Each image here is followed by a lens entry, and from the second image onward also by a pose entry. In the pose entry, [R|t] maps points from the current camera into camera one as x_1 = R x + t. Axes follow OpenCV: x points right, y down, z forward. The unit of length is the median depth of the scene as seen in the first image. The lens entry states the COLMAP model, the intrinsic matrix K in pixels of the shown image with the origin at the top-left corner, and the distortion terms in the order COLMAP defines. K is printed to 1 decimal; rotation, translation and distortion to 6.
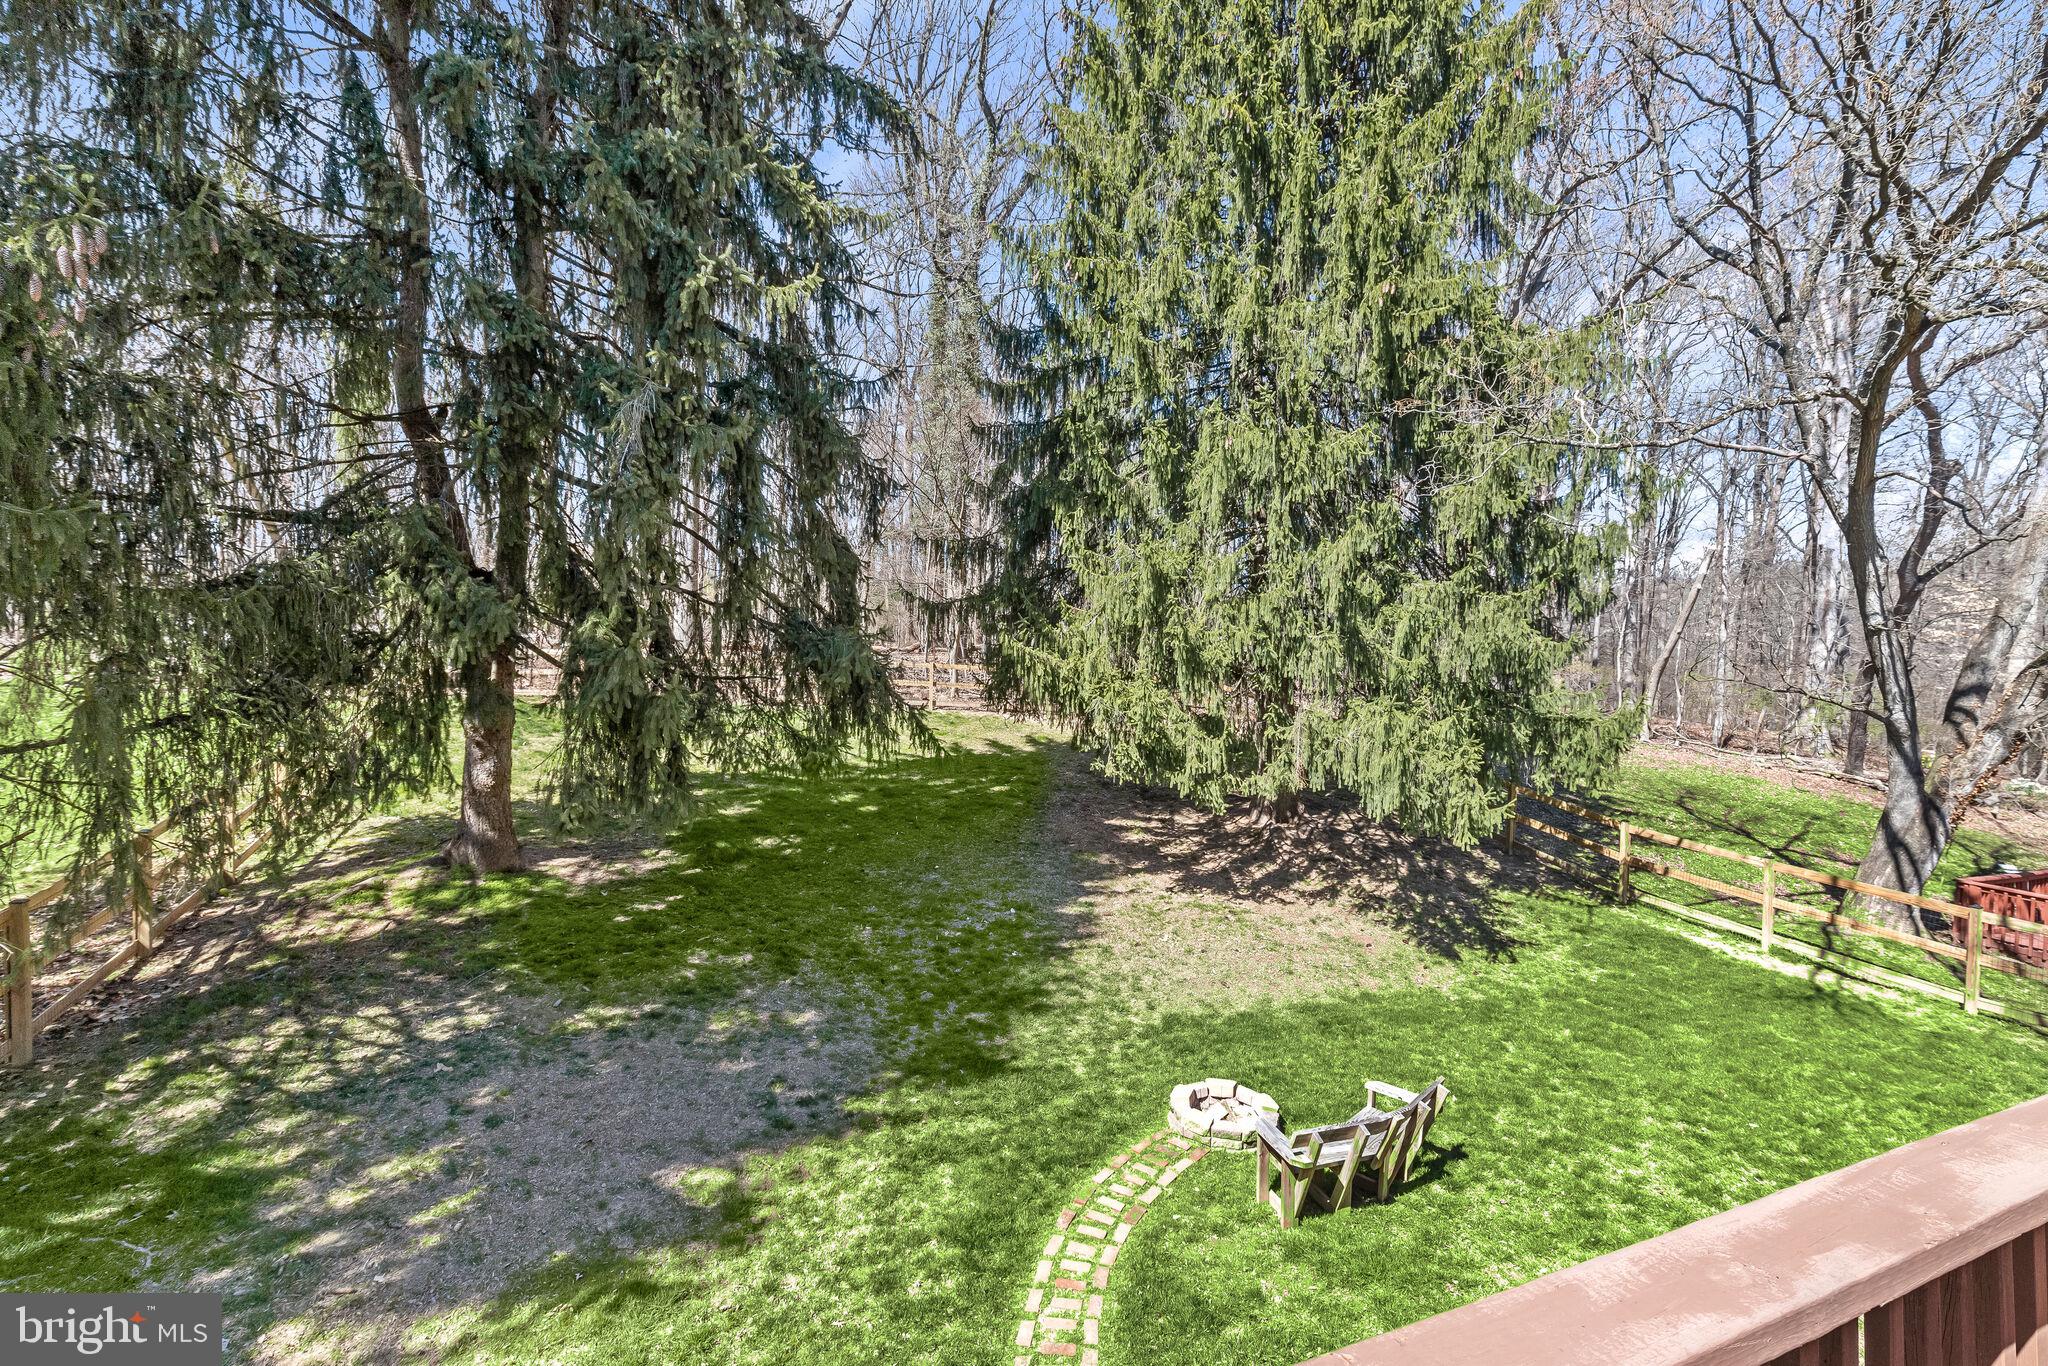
lens RADIAL K [[934.2, 0, 1029.6], [0, 934.2, 679.9], [0, 0, 1]] dist [0.008125, 0.001181]
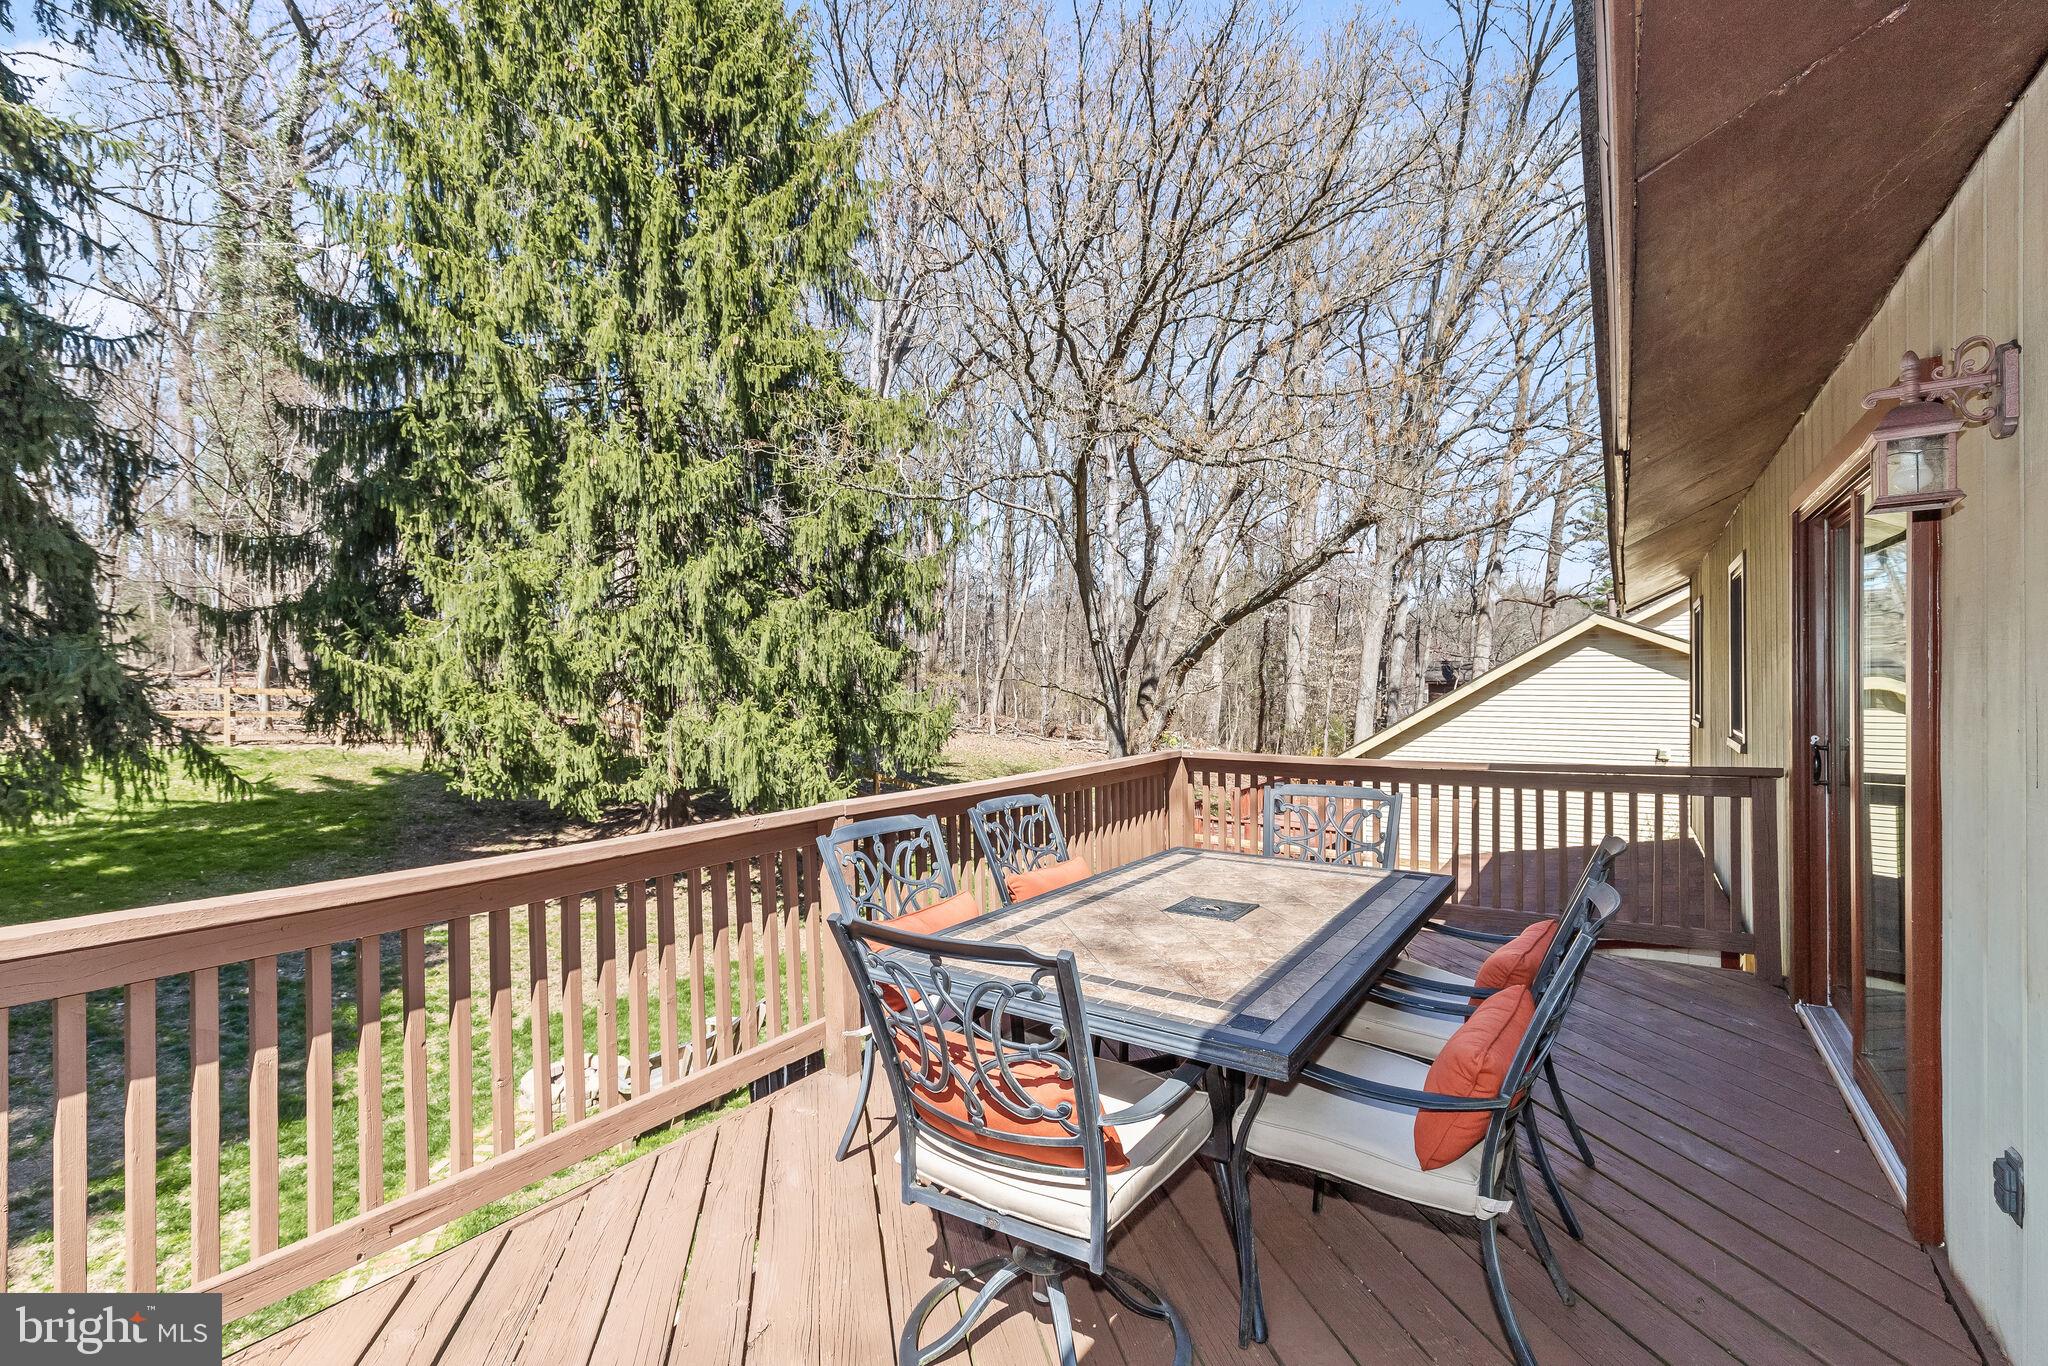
lens RADIAL K [[934.2, 0, 1024.1], [0, 934.2, 679.1], [0, 0, 1]] dist [0.008125, 0.001181]
pose [[0.828159, -0.023576, 0.559997, 0.020309], [0.034977, 0.999341, -0.009653, 0.013184], [-0.559401, 0.027581, 0.828438, -0.104580]]
